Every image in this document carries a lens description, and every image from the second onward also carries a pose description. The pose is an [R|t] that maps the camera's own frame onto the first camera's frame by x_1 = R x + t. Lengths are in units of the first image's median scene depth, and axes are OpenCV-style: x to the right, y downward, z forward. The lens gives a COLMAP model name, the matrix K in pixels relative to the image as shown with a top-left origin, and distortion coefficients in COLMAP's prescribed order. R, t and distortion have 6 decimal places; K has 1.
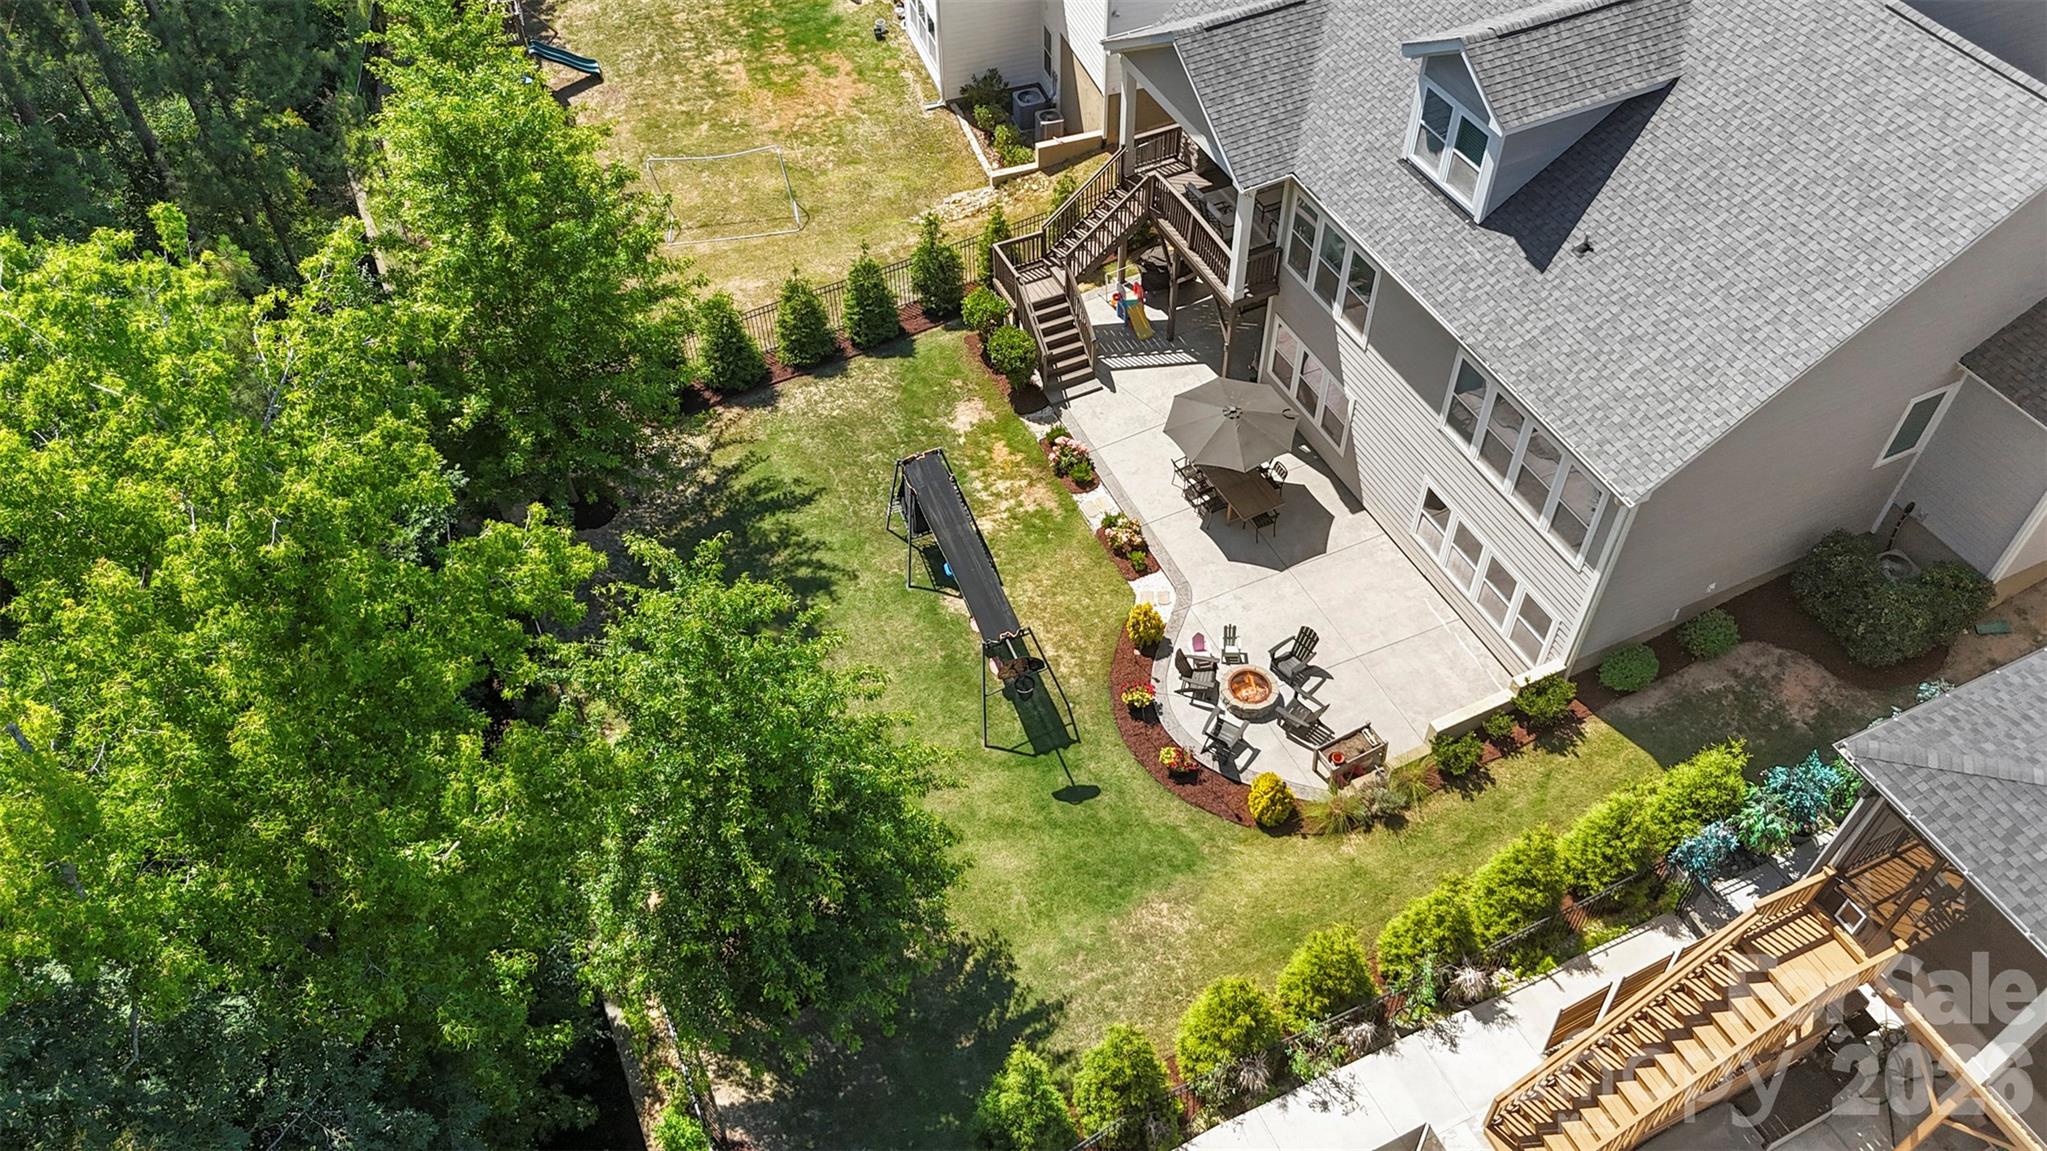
lens RADIAL K [[1503.8, 0, 1012.3], [0, 1503.8, 584.0], [0, 0, 1]] dist [0.097991, -0.124922]
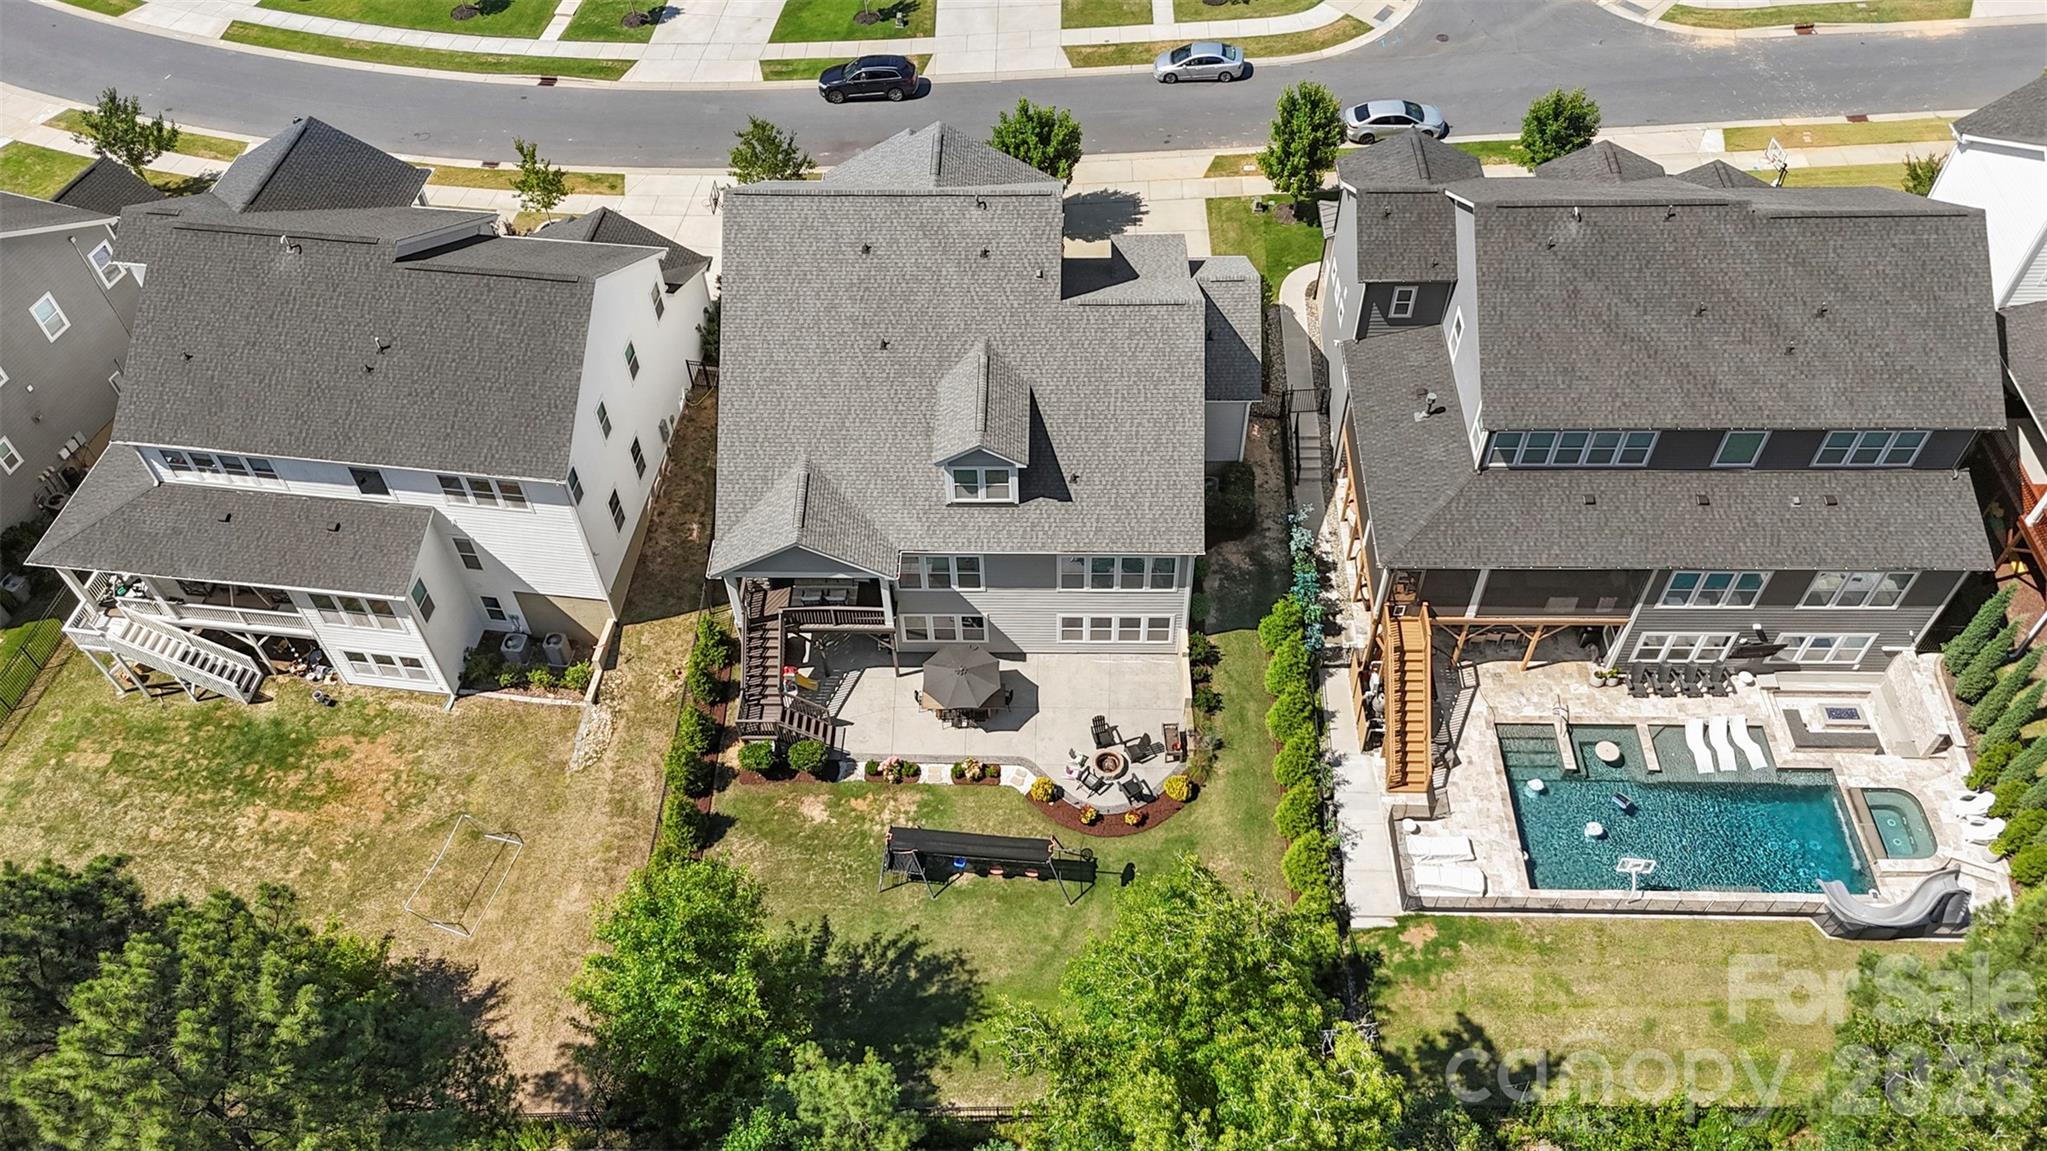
lens RADIAL K [[1503.8, 0, 1012.3], [0, 1503.8, 584.0], [0, 0, 1]] dist [0.097991, -0.124922]
pose [[0.441175, -0.687417, 0.576907, -0.740447], [0.686208, 0.672688, 0.276785, -0.616930], [-0.578345, 0.273768, 0.768485, -0.337123]]
